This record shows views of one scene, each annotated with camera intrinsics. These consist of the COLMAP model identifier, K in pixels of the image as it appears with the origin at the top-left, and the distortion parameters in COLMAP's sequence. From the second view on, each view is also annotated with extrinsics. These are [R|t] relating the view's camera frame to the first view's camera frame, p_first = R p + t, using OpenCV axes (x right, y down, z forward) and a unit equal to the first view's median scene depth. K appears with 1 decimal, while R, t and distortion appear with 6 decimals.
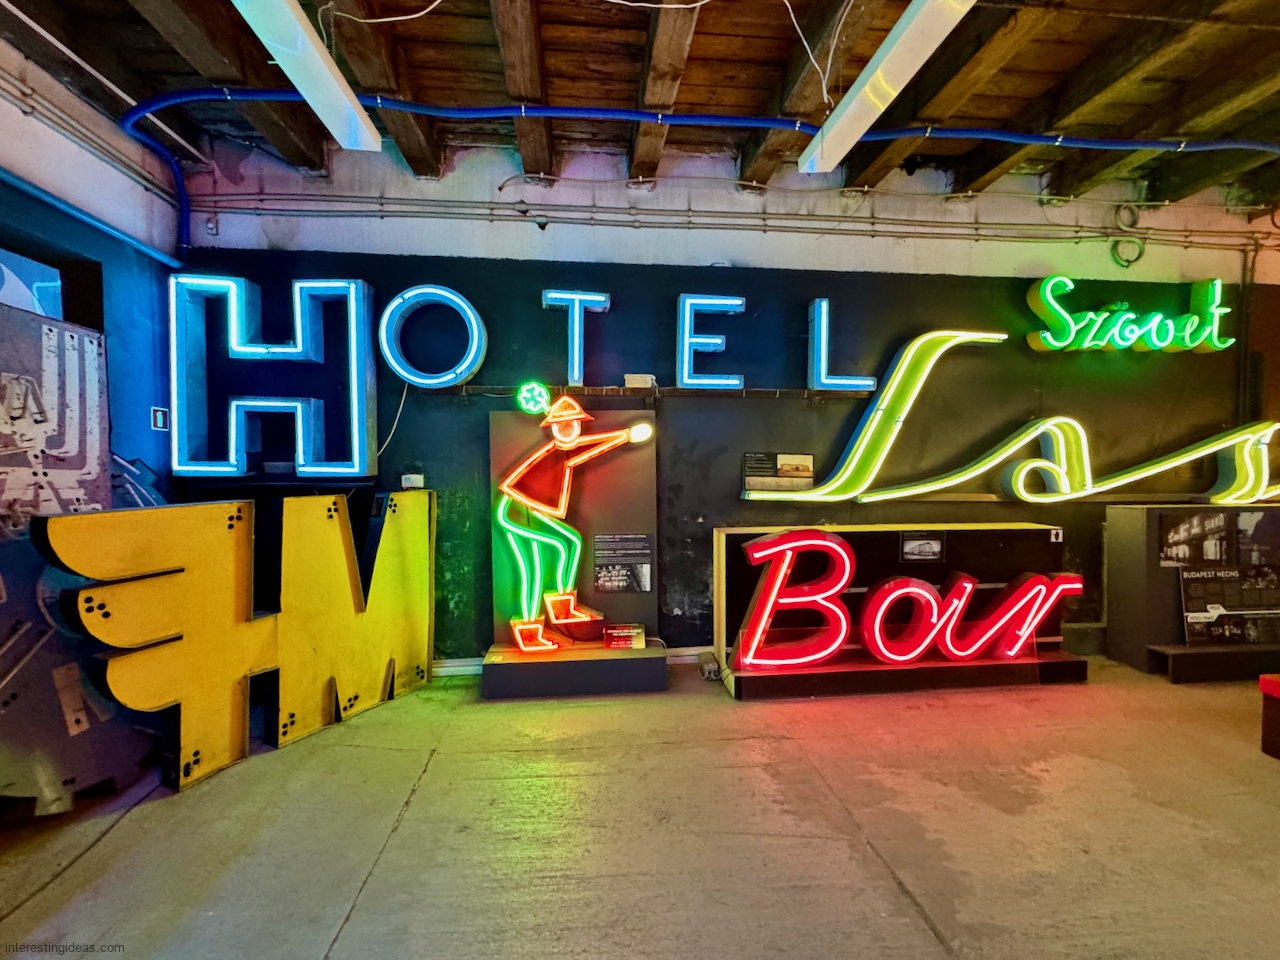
lens RADIAL K [[512.2, 0, 631.8], [0, 512.2, 480.8], [0, 0, 1]] dist [-0.002360, 0.000853]
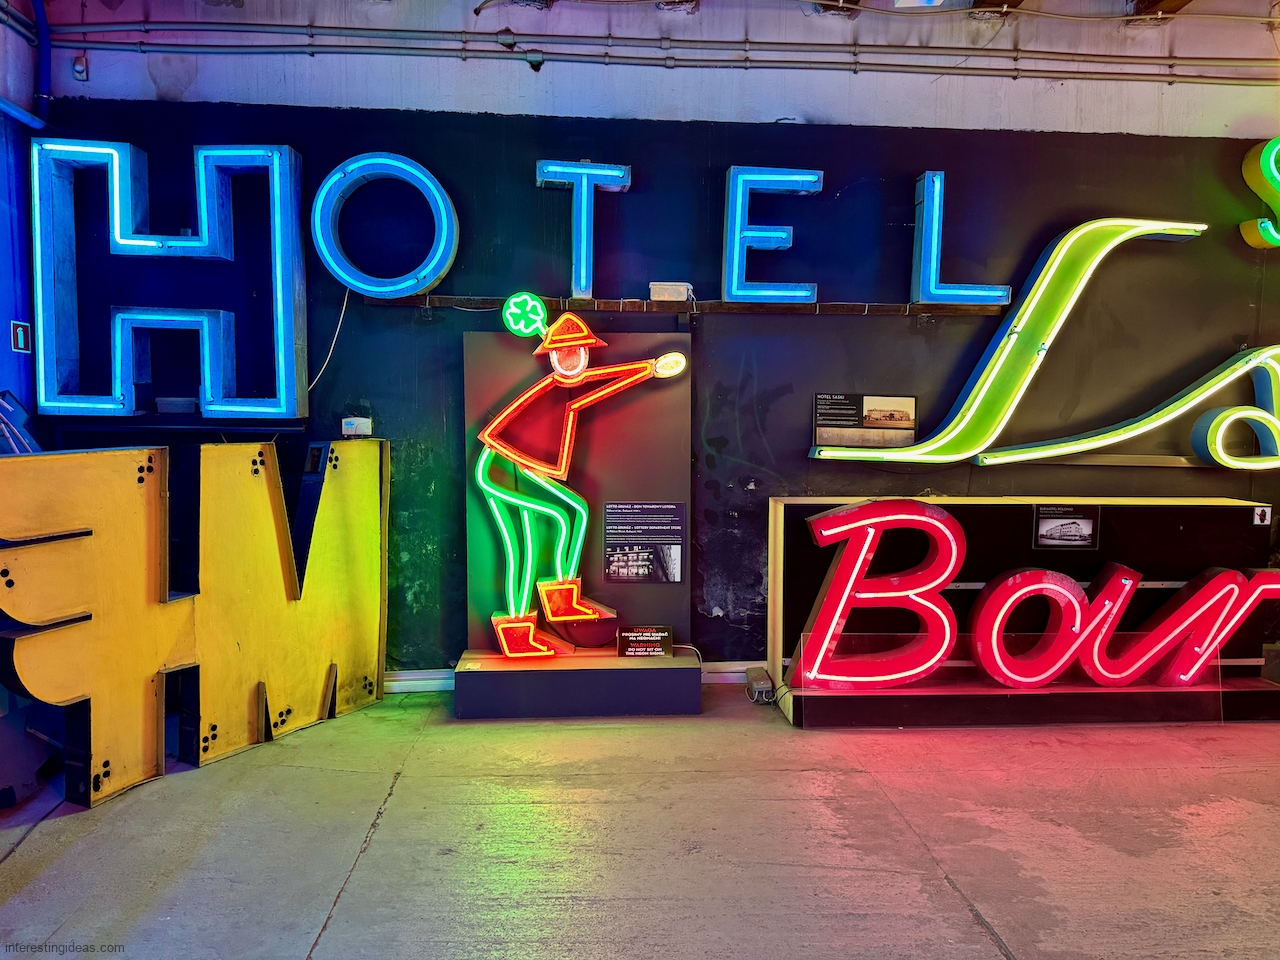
lens RADIAL K [[881.8, 0, 629.6], [0, 881.8, 472.3], [0, 0, 1]] dist [0.055484, -0.043982]
pose [[0.999567, 0.014313, -0.025694, -0.007420], [-0.013312, 0.999161, 0.038719, 0.012018], [0.026226, -0.038360, 0.998920, -0.262088]]
